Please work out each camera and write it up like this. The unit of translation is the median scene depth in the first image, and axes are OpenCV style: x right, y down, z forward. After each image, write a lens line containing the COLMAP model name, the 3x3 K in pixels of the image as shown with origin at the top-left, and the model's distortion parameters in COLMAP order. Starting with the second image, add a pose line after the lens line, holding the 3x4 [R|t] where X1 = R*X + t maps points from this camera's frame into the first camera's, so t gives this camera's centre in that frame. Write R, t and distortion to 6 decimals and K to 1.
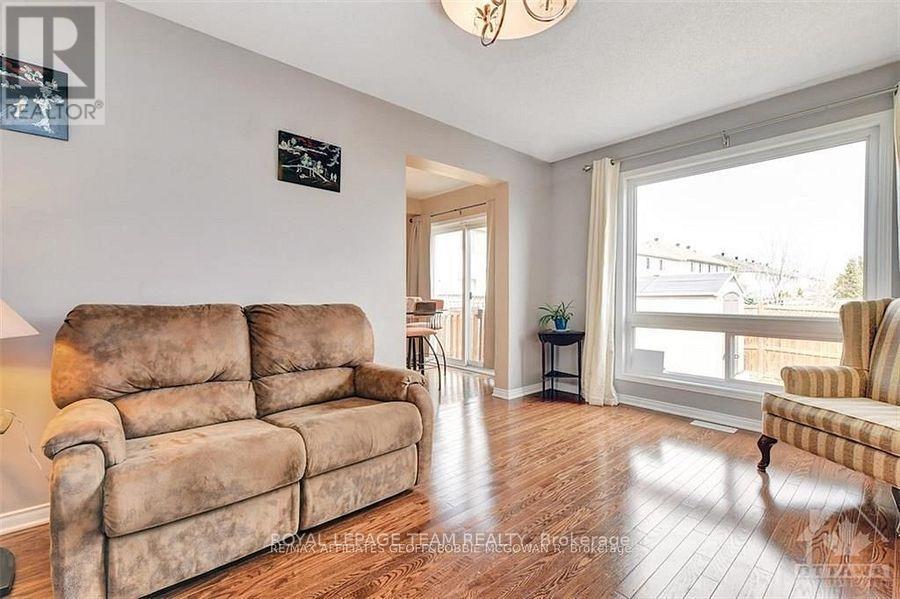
lens RADIAL K [[397.3, 0, 450.0], [0, 397.3, 299.5], [0, 0, 1]] dist [0.000035, -0.000122]
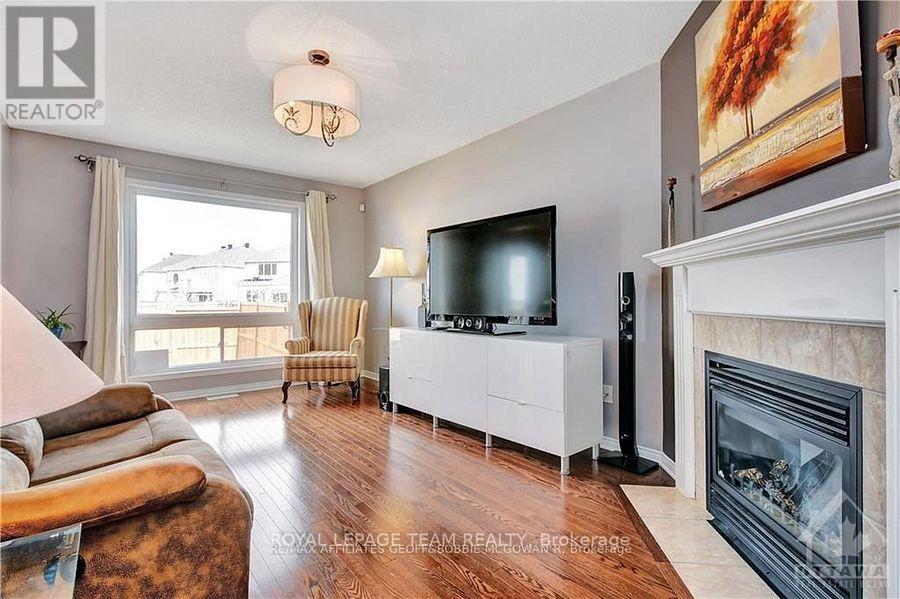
lens RADIAL K [[434.5, 0, 450.0], [0, 434.5, 299.5], [0, 0, 1]] dist [-0.000889, -0.000169]
pose [[0.047992, 0.001111, 0.998847, -0.887458], [0.012014, 0.999926, -0.001689, 0.002063], [-0.998775, 0.012082, 0.047975, 0.181800]]
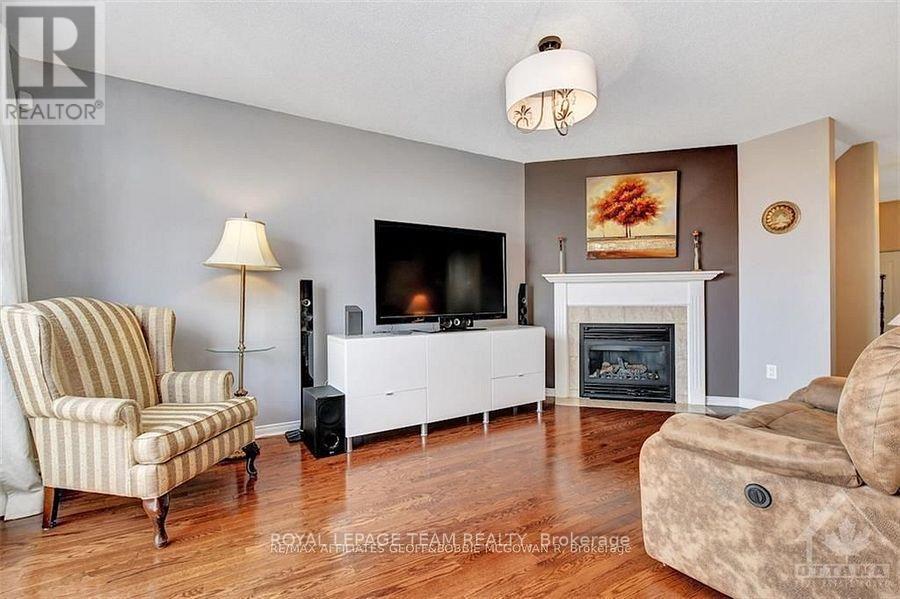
lens RADIAL K [[412.9, 0, 450.0], [0, 412.9, 299.5], [0, 0, 1]] dist [0.000336, -0.000106]
pose [[-0.981894, 0.007945, 0.189265, 0.114723], [0.009993, 0.999901, 0.009869, -0.015728], [-0.189168, 0.011581, -0.981876, 1.426558]]
